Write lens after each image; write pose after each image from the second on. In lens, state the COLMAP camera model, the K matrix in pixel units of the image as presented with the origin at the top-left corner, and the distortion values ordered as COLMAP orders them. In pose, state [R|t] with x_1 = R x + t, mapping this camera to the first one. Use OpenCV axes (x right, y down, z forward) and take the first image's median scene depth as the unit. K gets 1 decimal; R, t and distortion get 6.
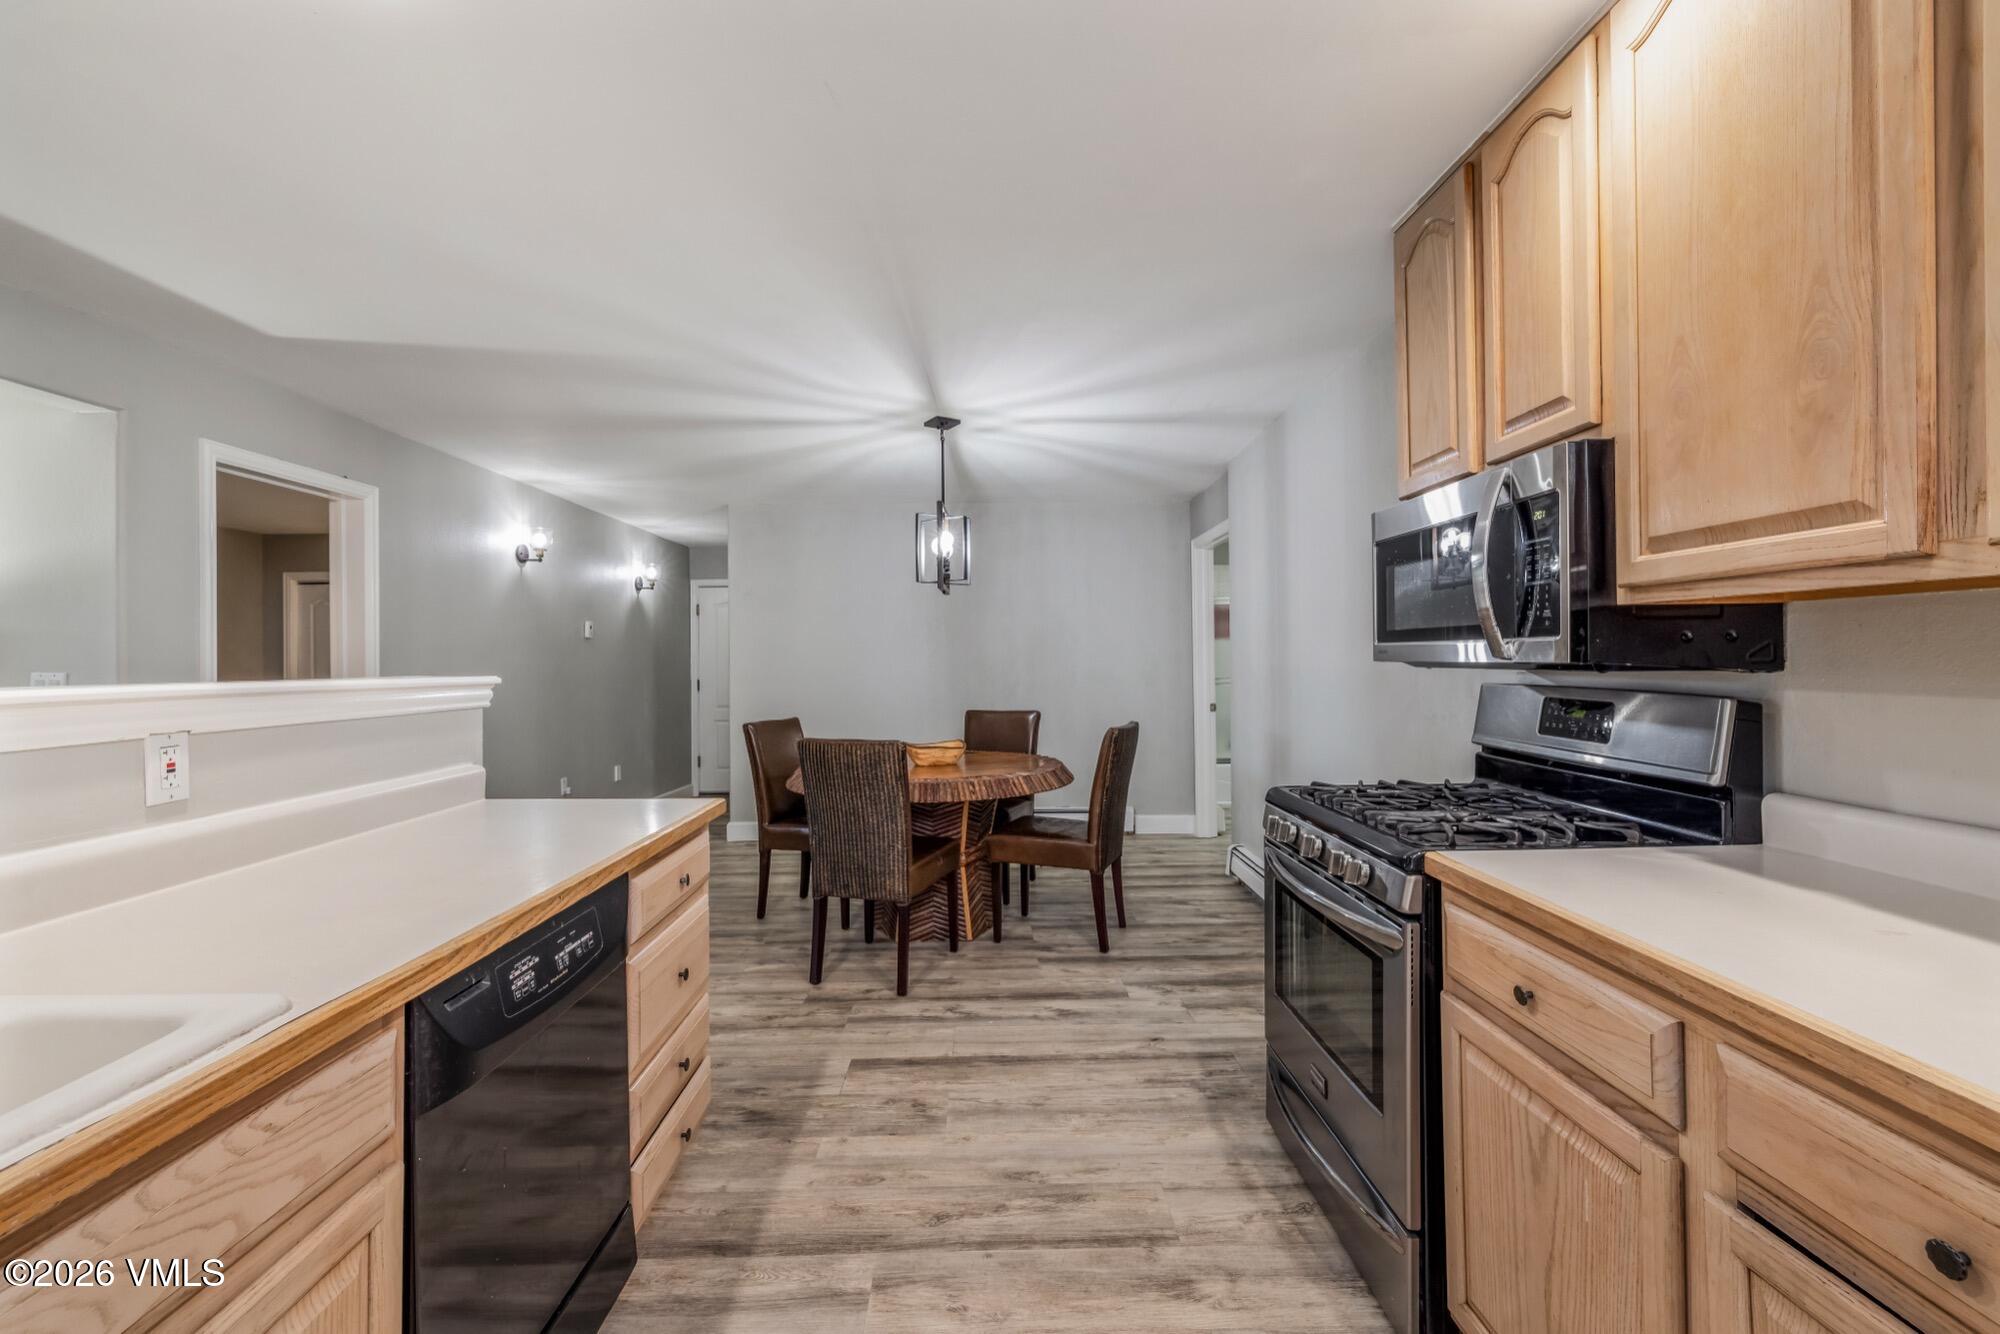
lens RADIAL K [[835.9, 0, 997.1], [0, 835.9, 658.4], [0, 0, 1]] dist [0.000929, 0.000955]
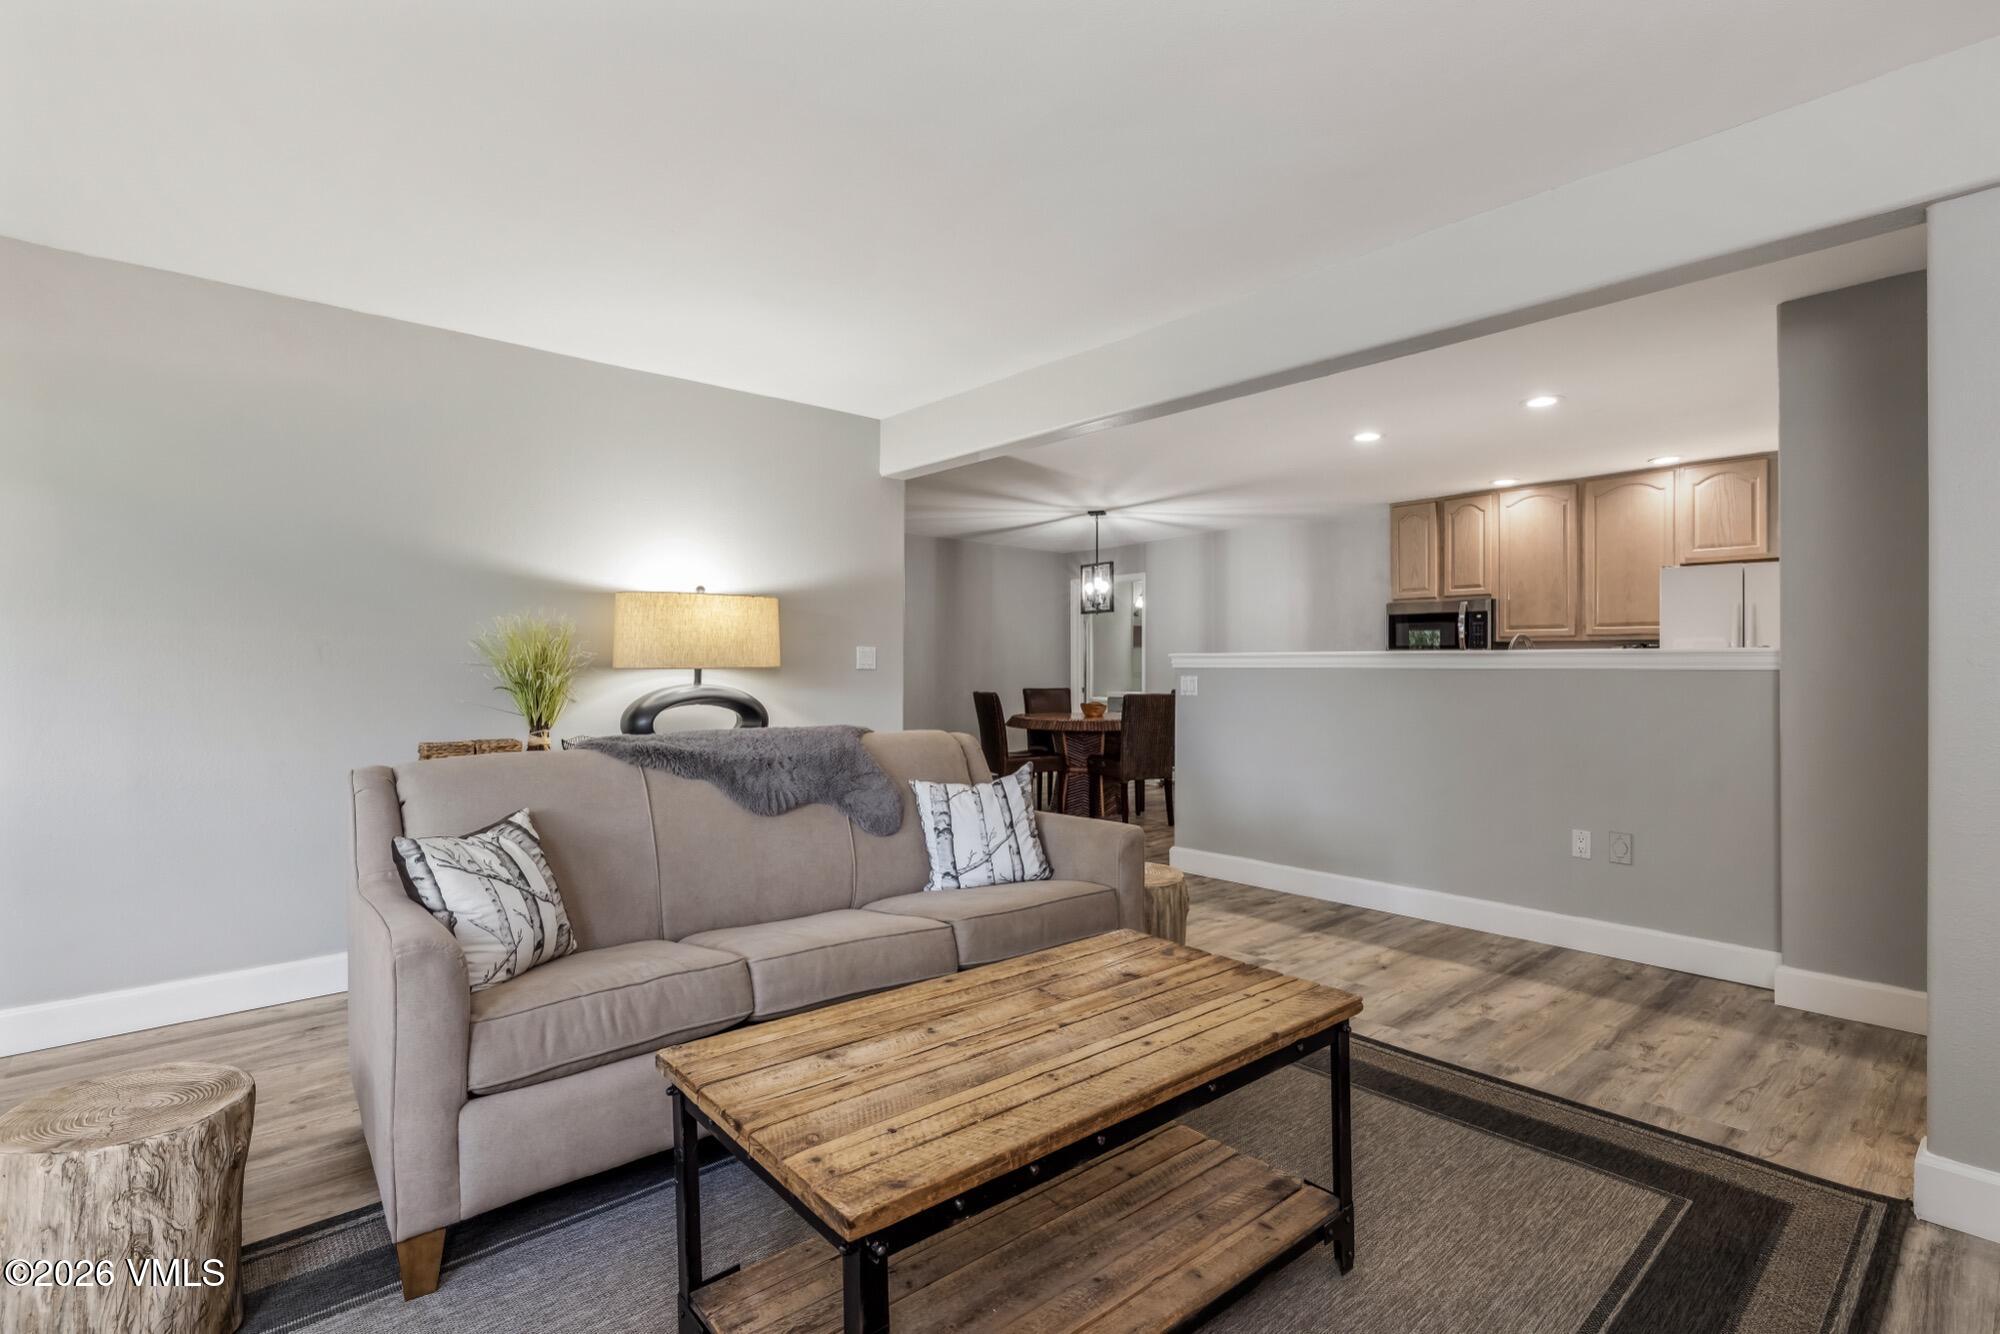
lens RADIAL K [[930.6, 0, 1007.5], [0, 930.6, 673.2], [0, 0, 1]] dist [0.019209, 0.000408]
pose [[0.760536, 0.015457, 0.649112, -2.559219], [-0.018013, 0.999834, -0.002703, 0.091860], [-0.649046, -0.009637, 0.760688, -0.571461]]
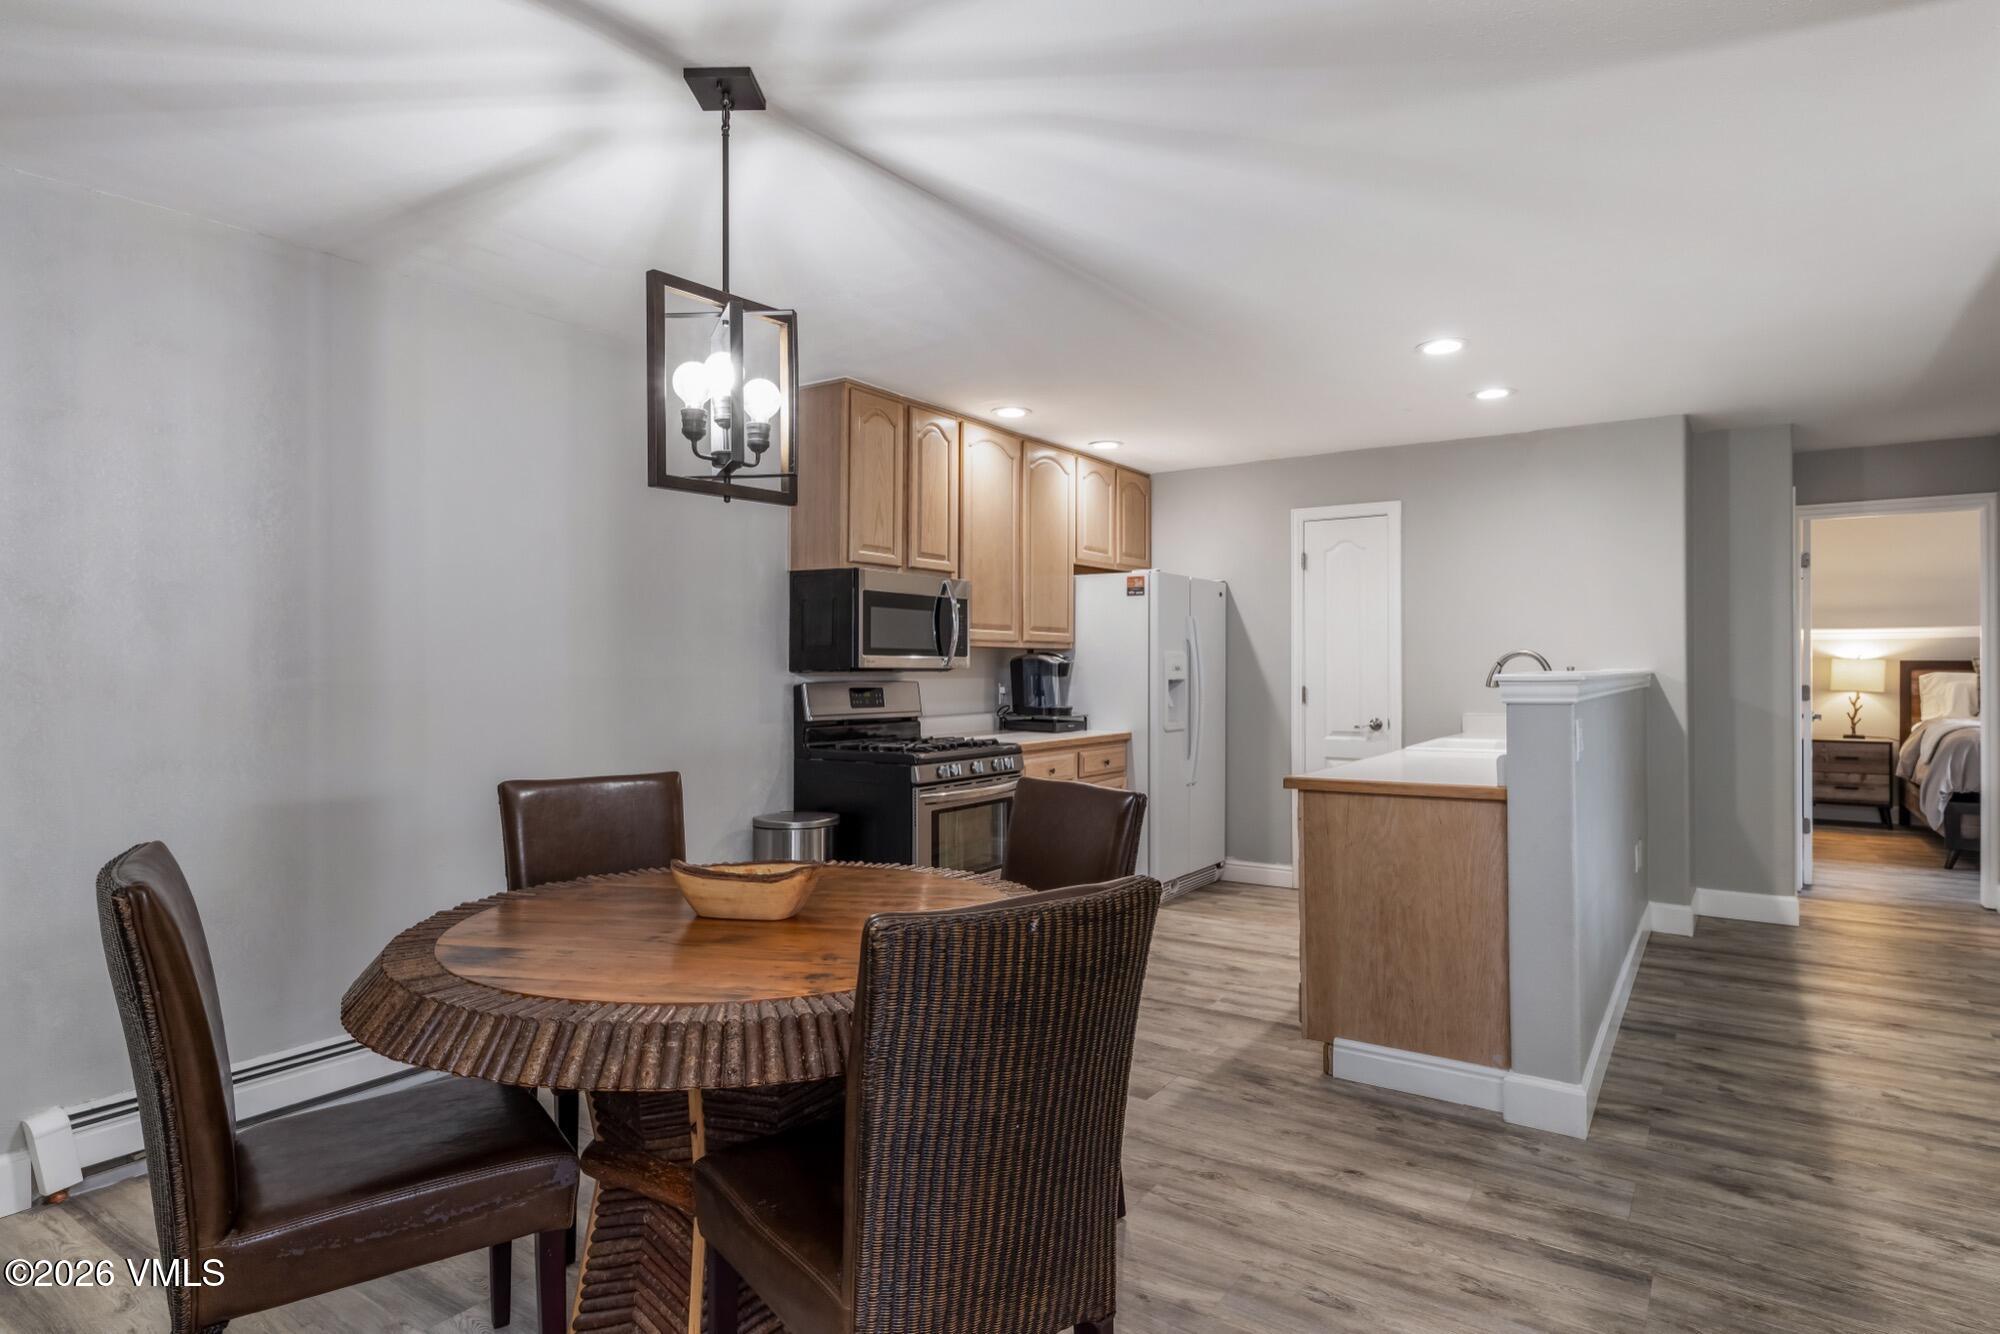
lens RADIAL K [[1119.0, 0, 996.6], [0, 1119.0, 661.9], [0, 0, 1]] dist [0.004564, 0.001214]
pose [[-0.821409, 0.010862, 0.570236, -0.879830], [0.007614, 0.999938, -0.008079, 0.010001], [-0.570289, -0.002295, -0.821441, 2.486661]]
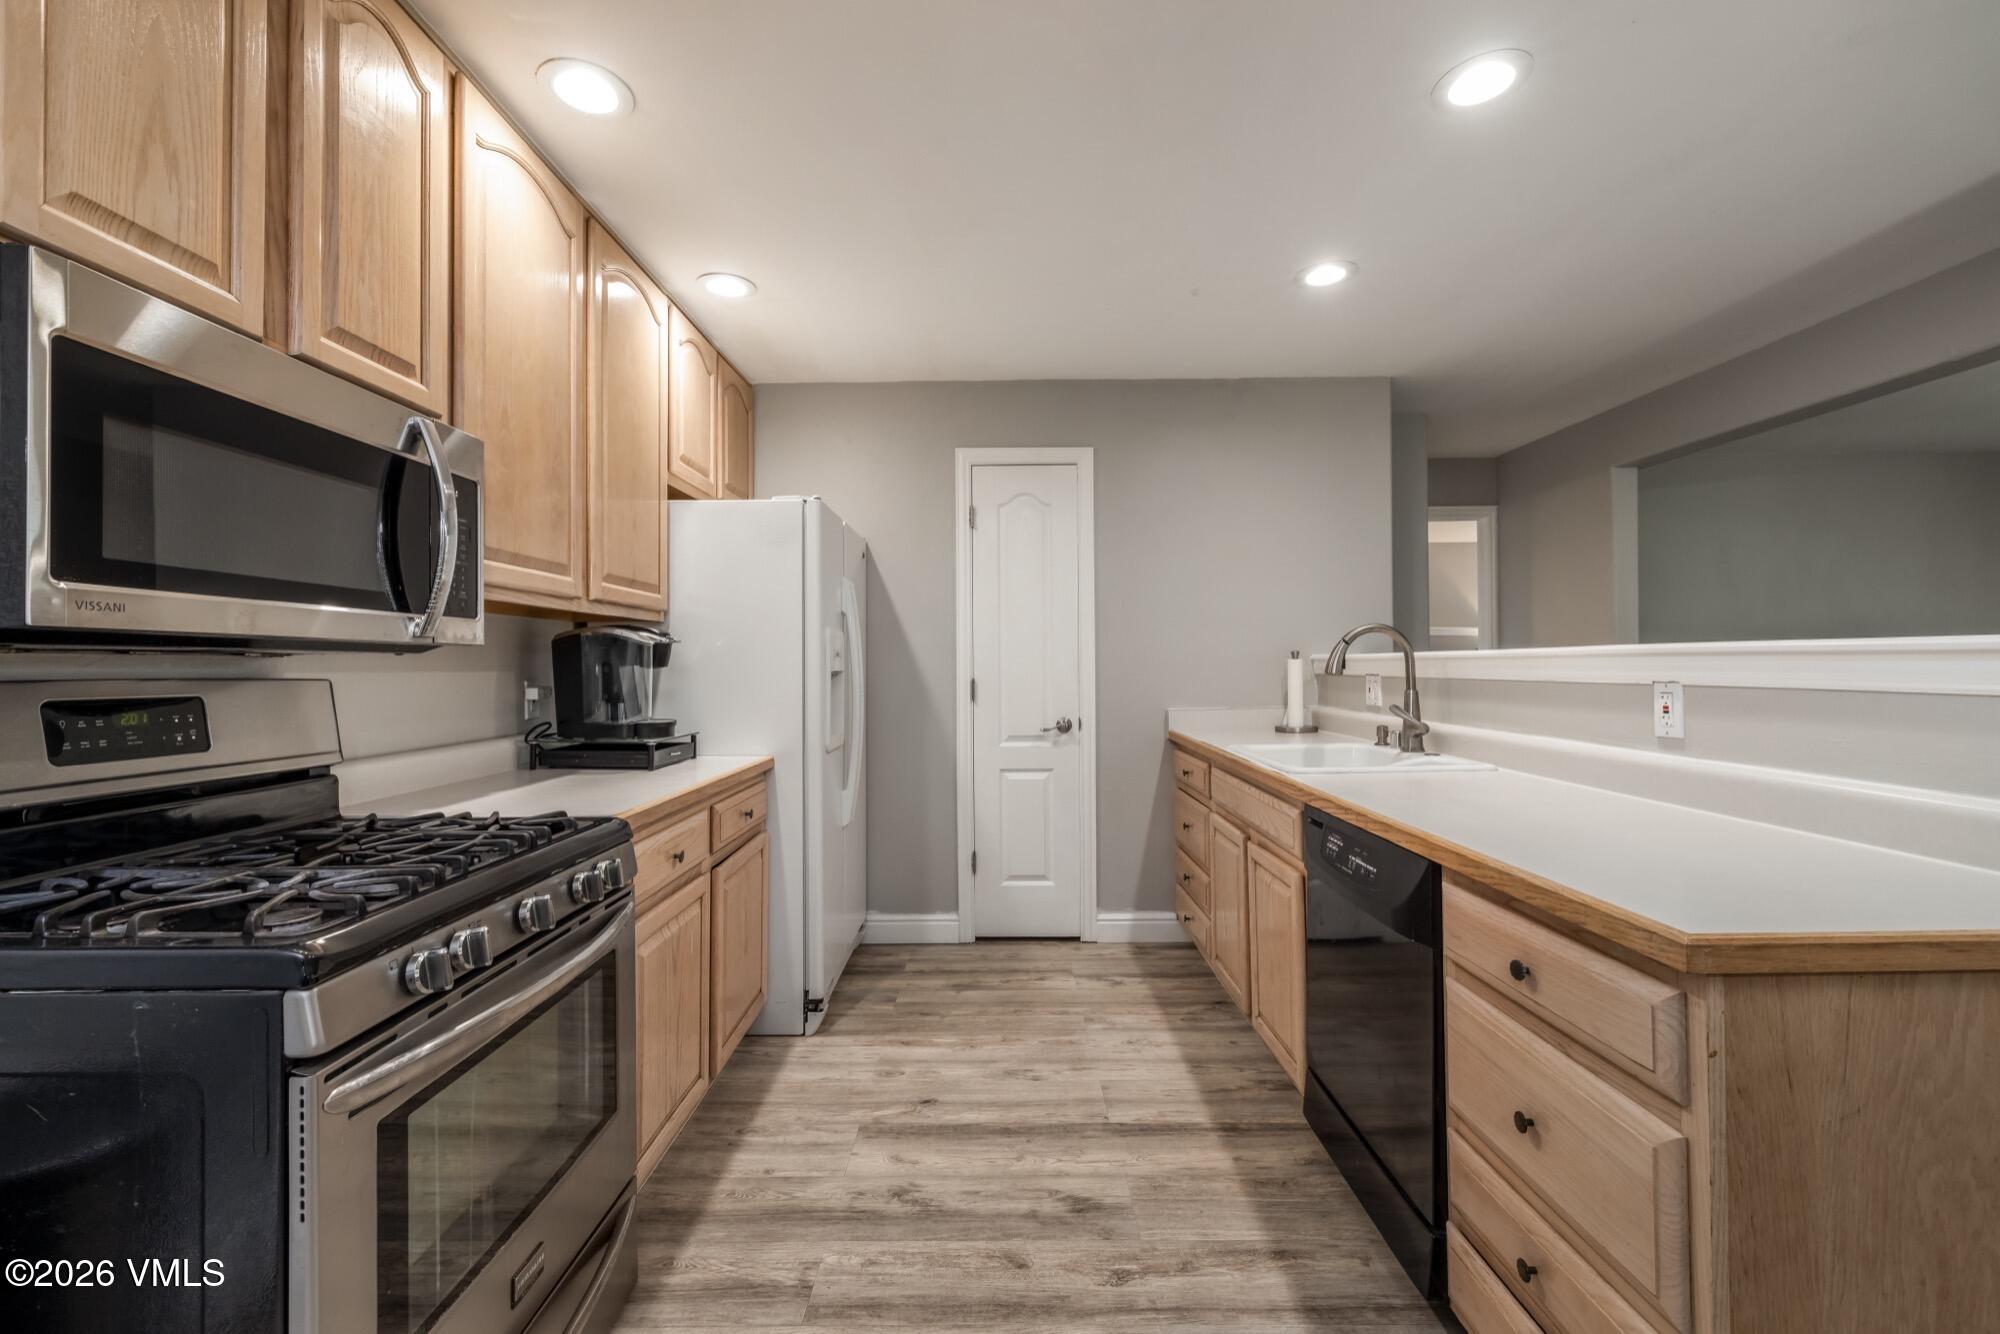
lens RADIAL K [[835.9, 0, 995.8], [0, 835.9, 661.1], [0, 0, 1]] dist [0.000929, 0.000955]
pose [[-0.999647, 0.016523, 0.020798, -0.003053], [0.016414, 0.999851, -0.005405, 0.028511], [-0.020885, -0.005062, -0.999769, 1.374024]]
